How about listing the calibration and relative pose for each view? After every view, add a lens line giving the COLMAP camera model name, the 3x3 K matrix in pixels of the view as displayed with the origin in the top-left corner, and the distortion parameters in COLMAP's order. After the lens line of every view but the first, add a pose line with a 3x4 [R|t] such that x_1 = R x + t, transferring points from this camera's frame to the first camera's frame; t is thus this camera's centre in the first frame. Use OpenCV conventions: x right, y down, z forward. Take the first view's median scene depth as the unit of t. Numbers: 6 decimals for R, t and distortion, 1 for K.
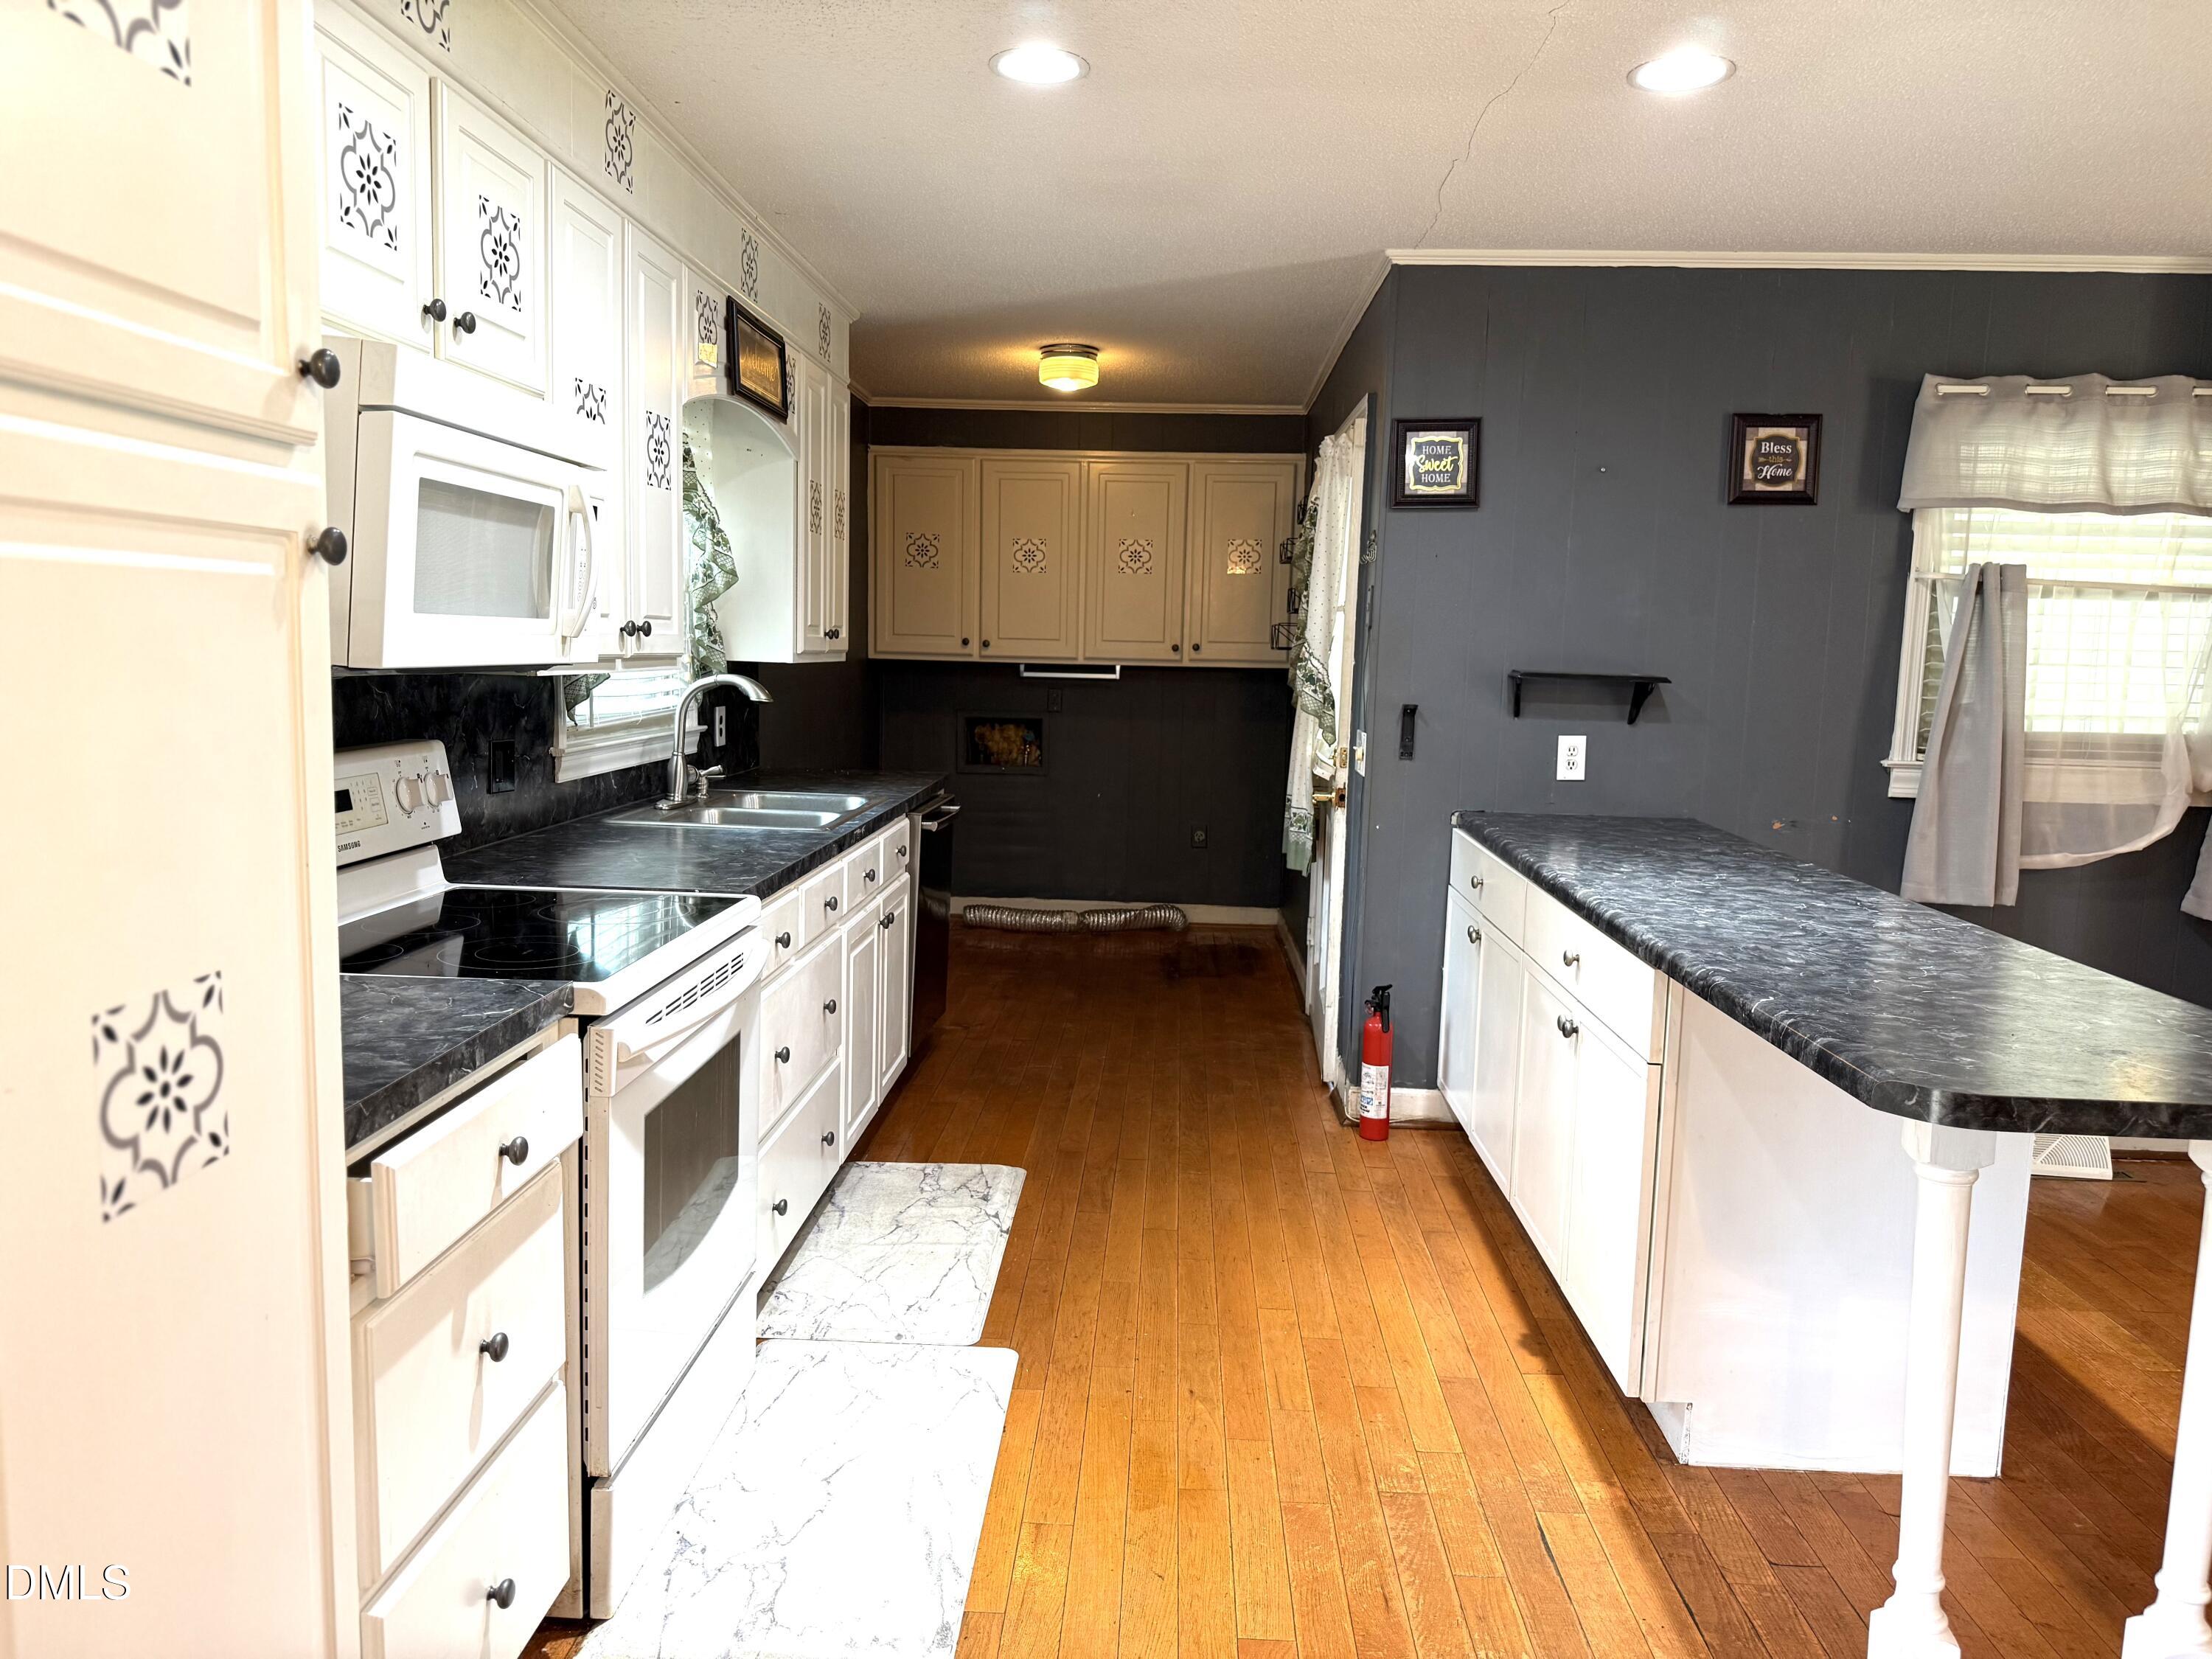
lens RADIAL K [[1566.2, 0, 1130.9], [0, 1566.2, 829.9], [0, 0, 1]] dist [0.080348, -0.118180]
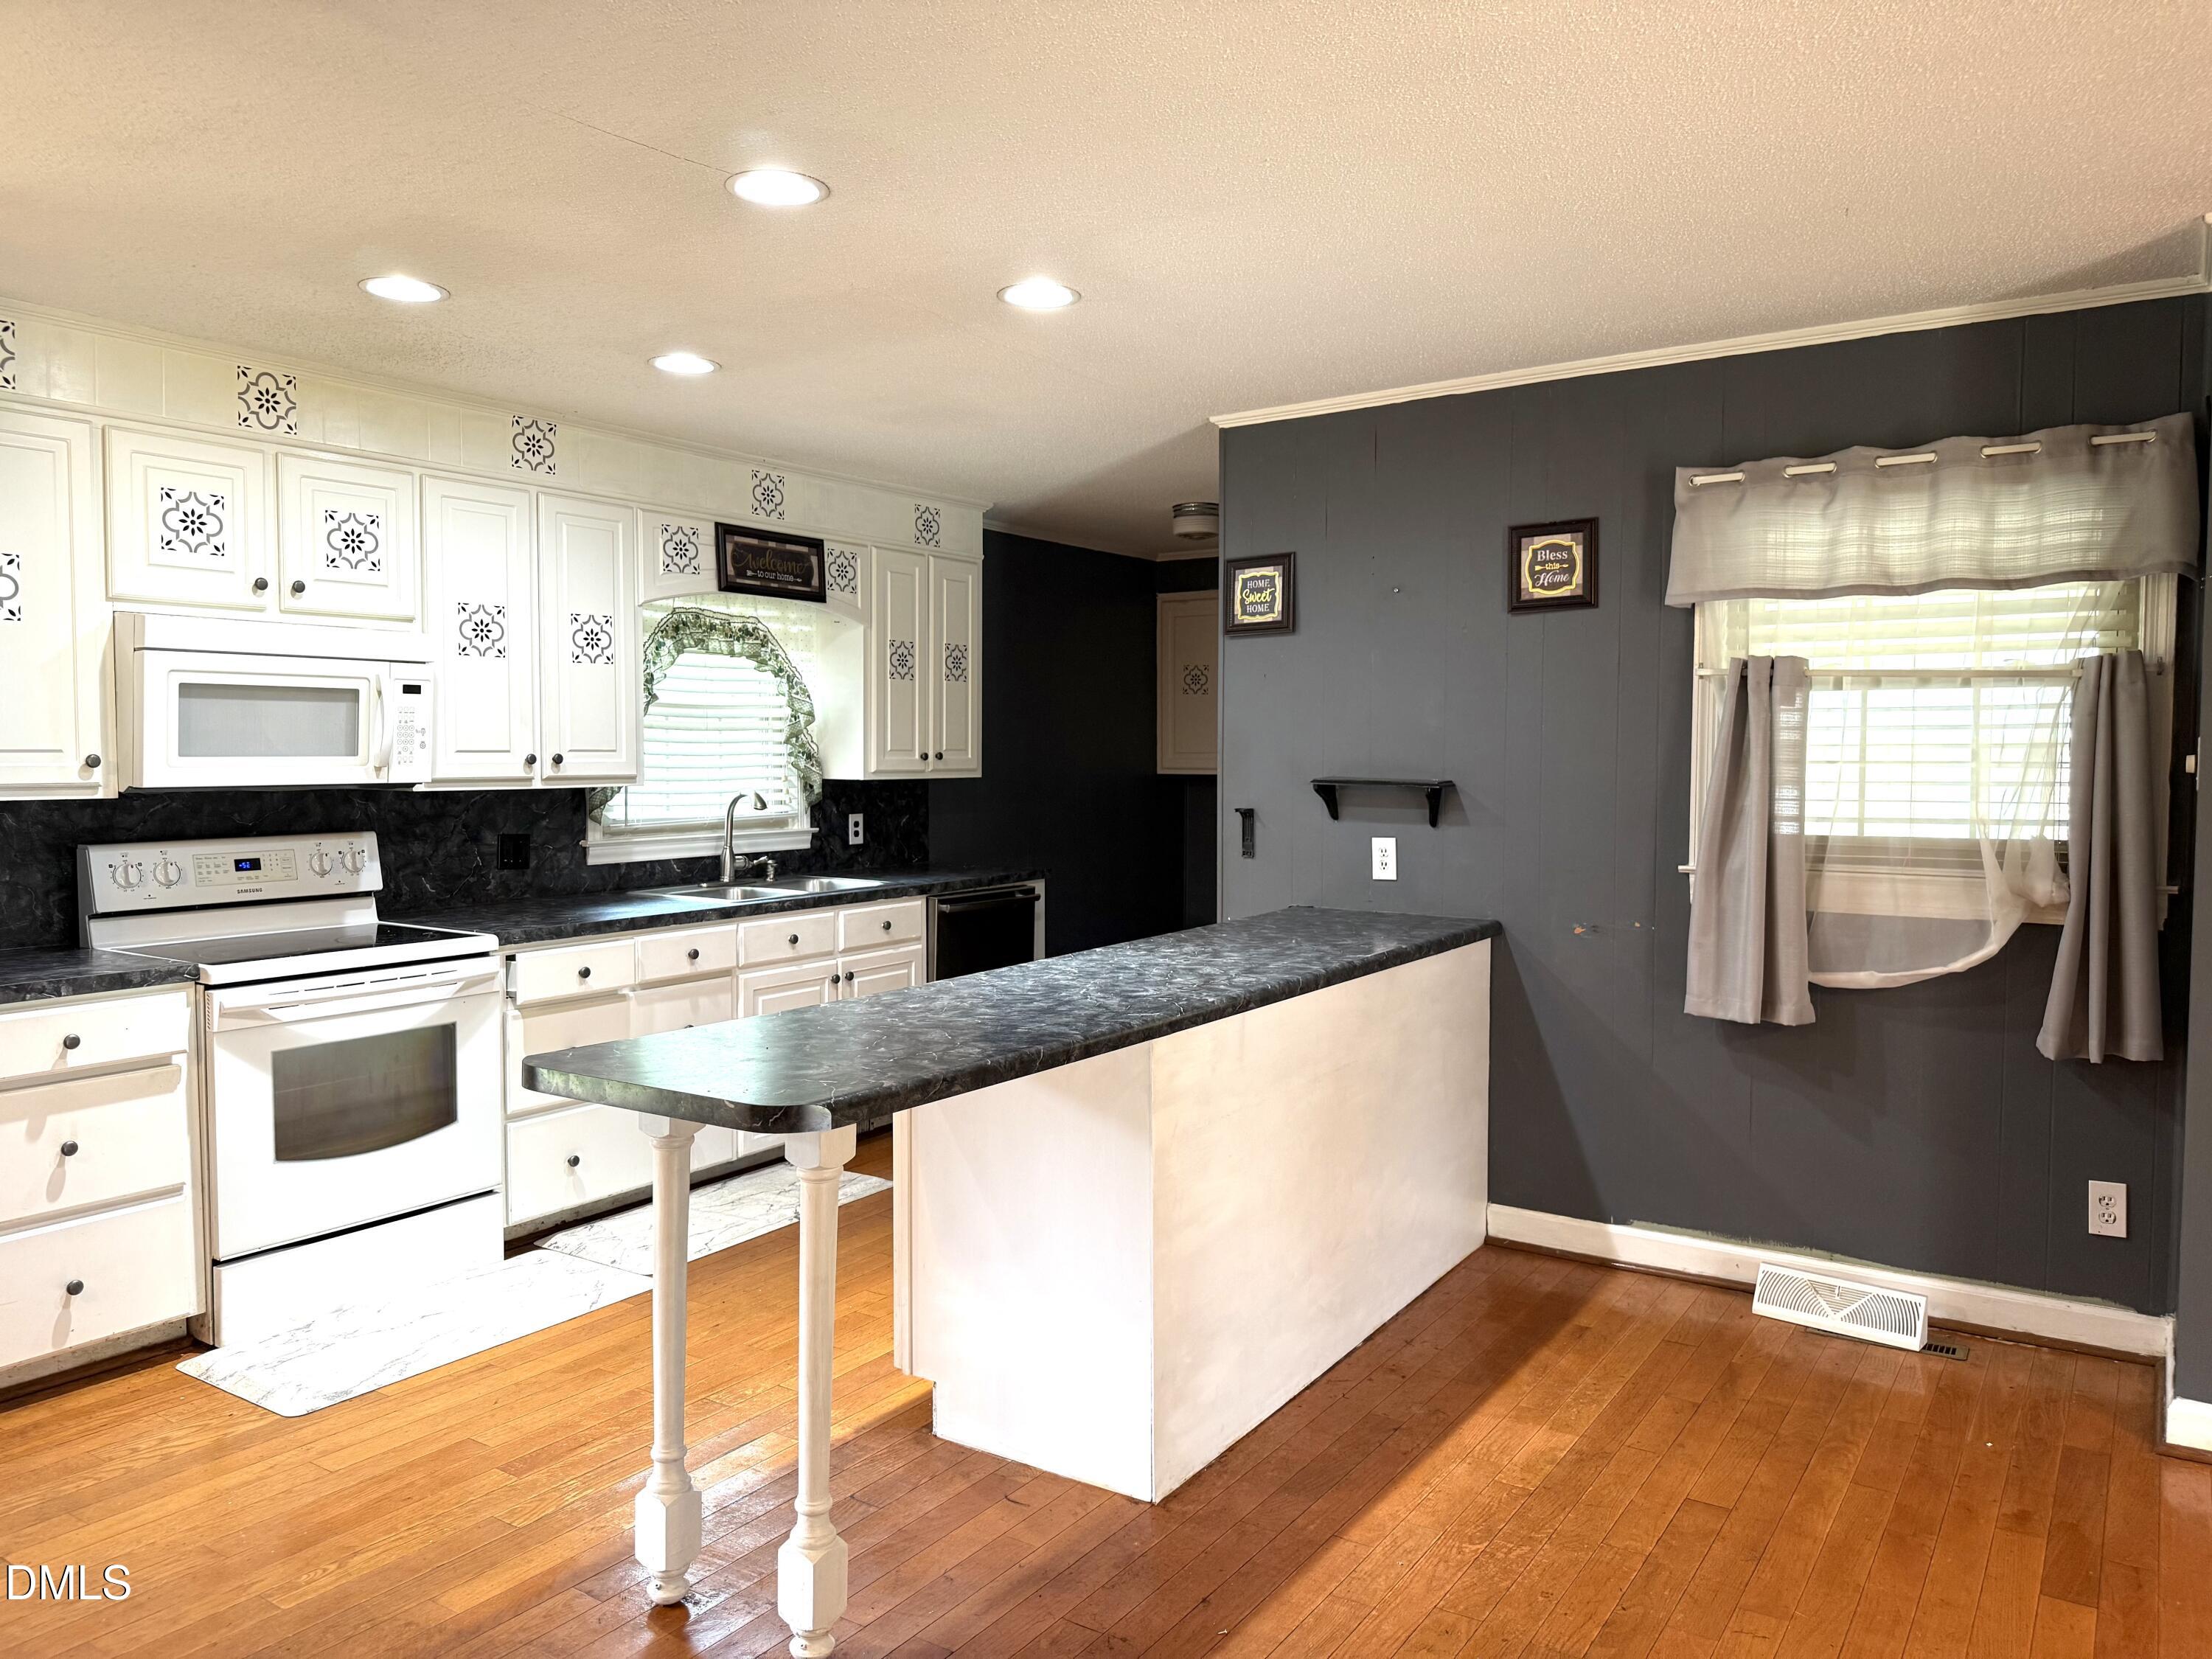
lens RADIAL K [[1566.2, 0, 1130.9], [0, 1566.2, 829.9], [0, 0, 1]] dist [0.080348, -0.118180]
pose [[0.852845, 0.001624, -0.522161, 0.701275], [-0.040162, 0.997237, -0.062495, 0.007785], [0.520617, 0.074270, 0.850554, 0.015312]]
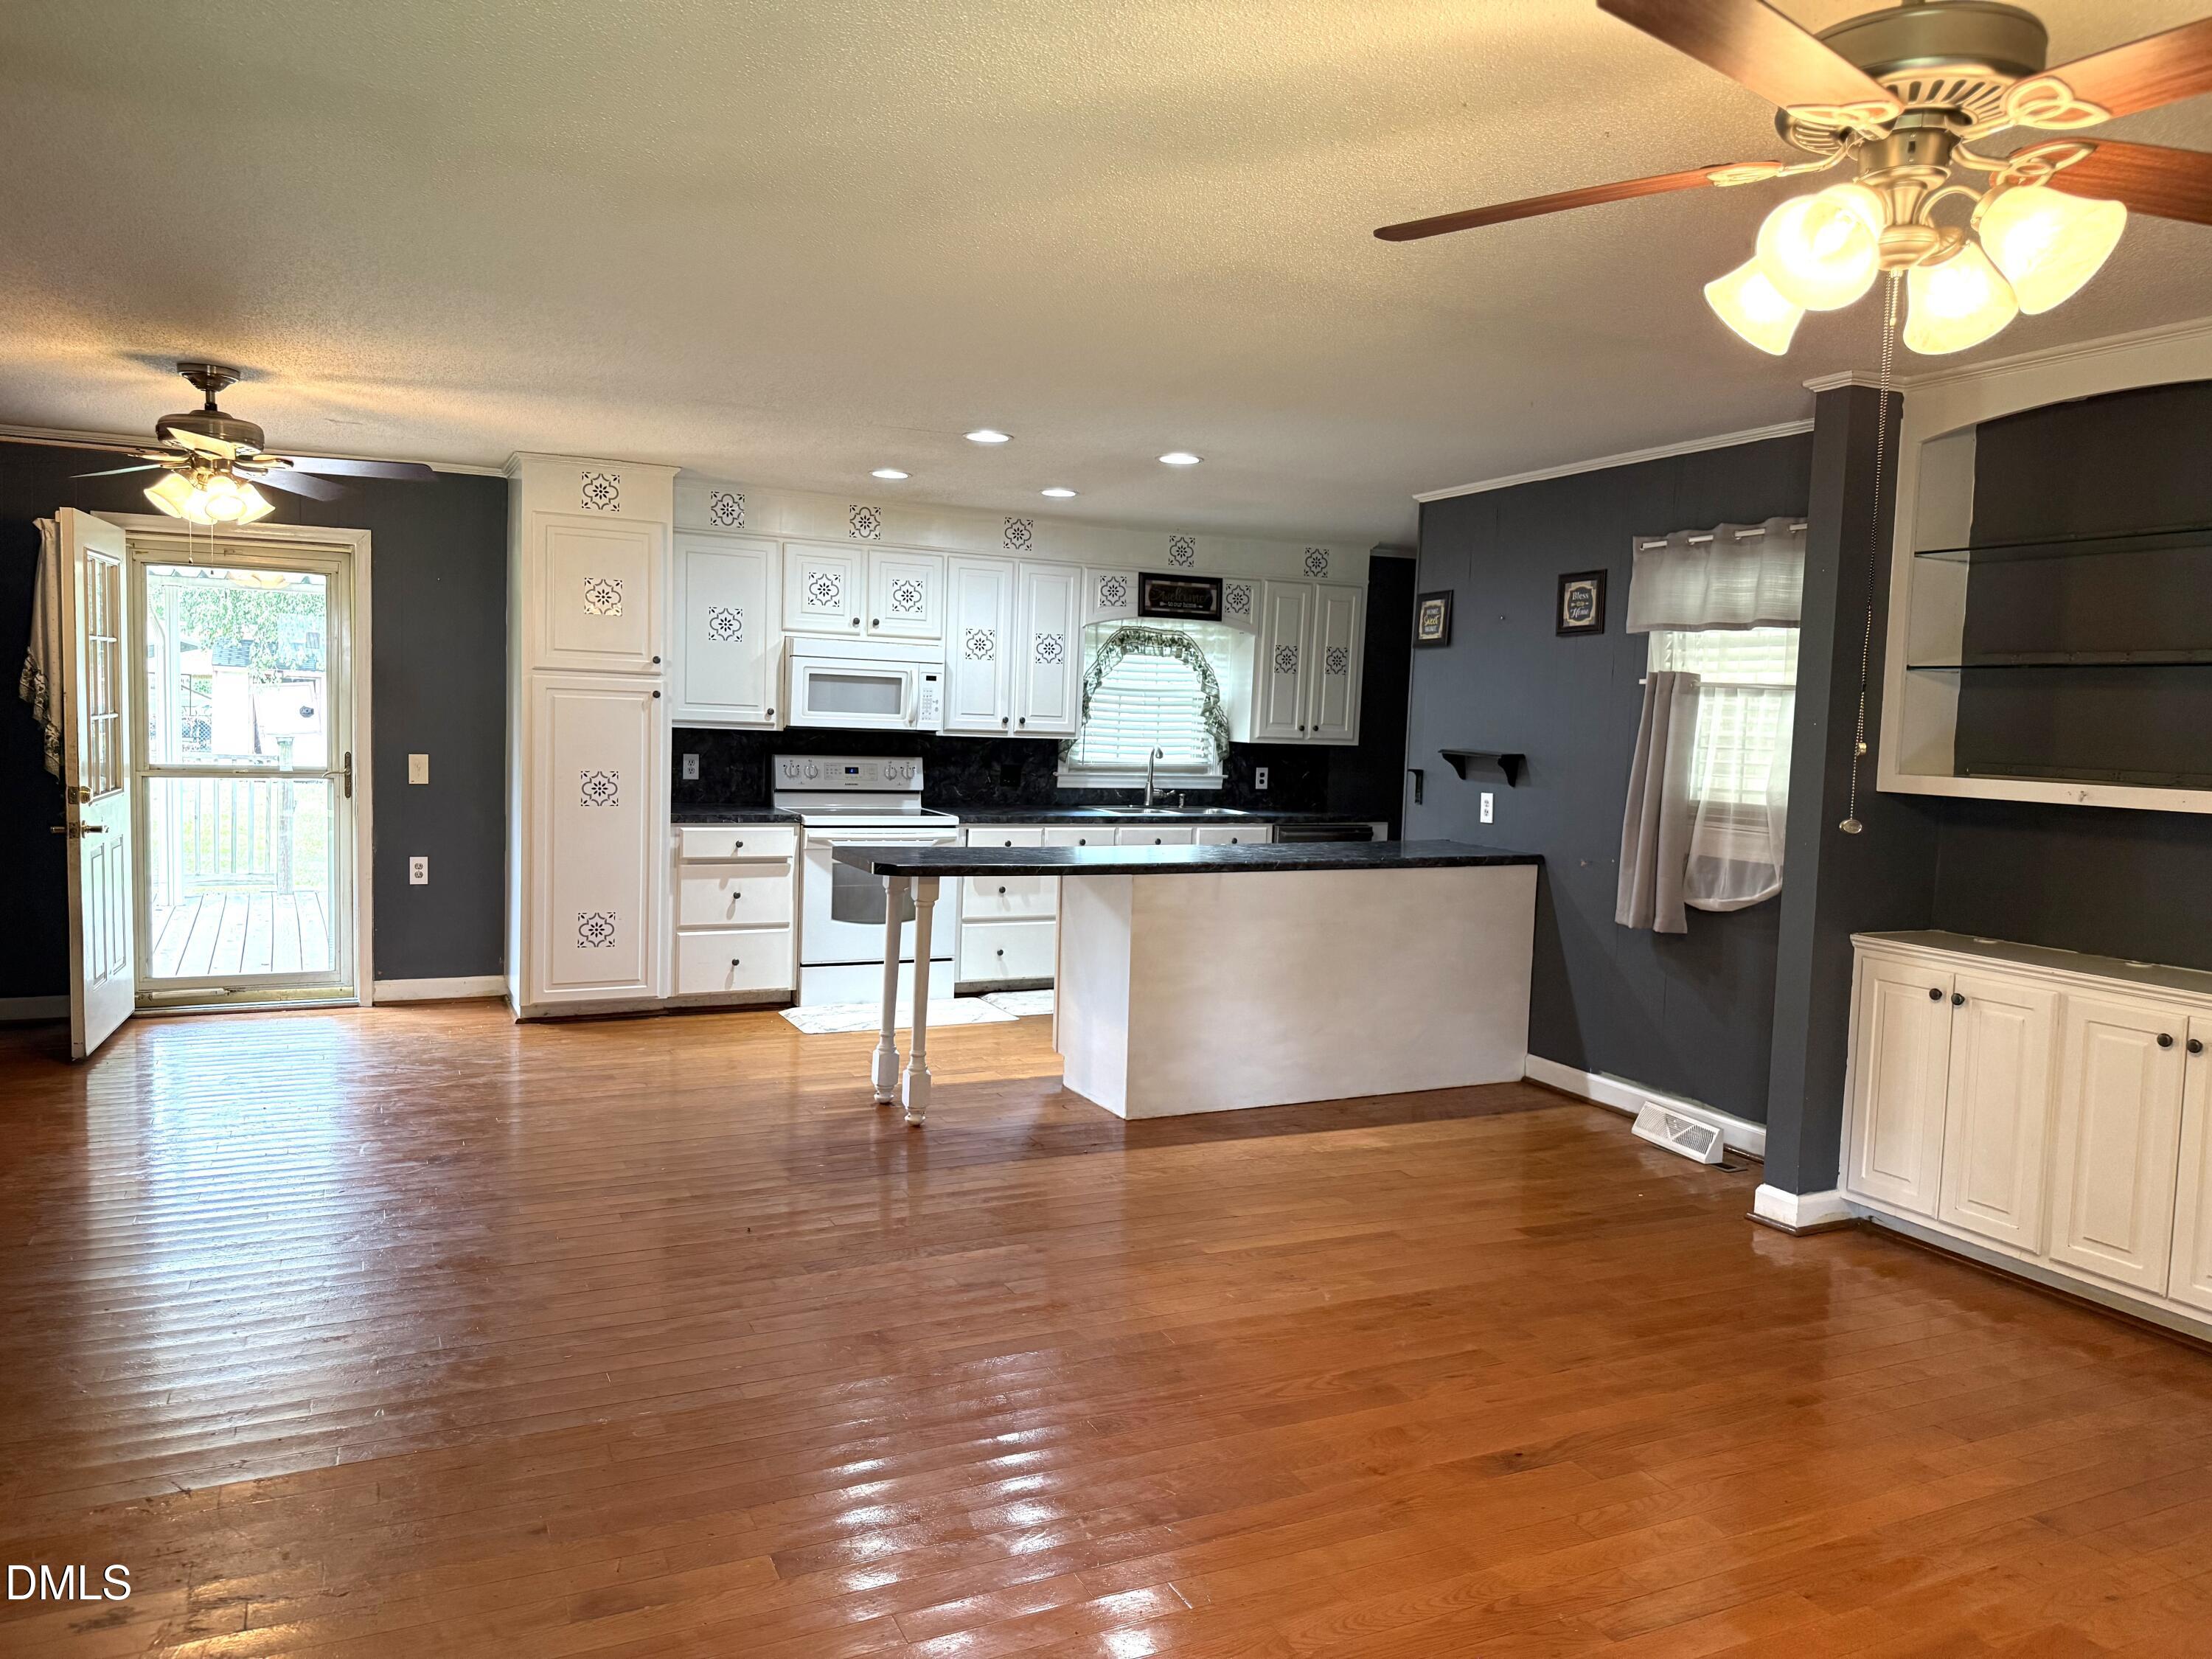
lens RADIAL K [[1579.0, 0, 1106.0], [0, 1579.0, 829.5], [0, 0, 1]] dist [0.150939, -0.178280]
pose [[0.463560, 0.056763, -0.884245, 1.488626], [-0.126921, 0.991909, -0.002863, 0.025627], [0.876928, 0.113556, 0.467014, -0.023155]]
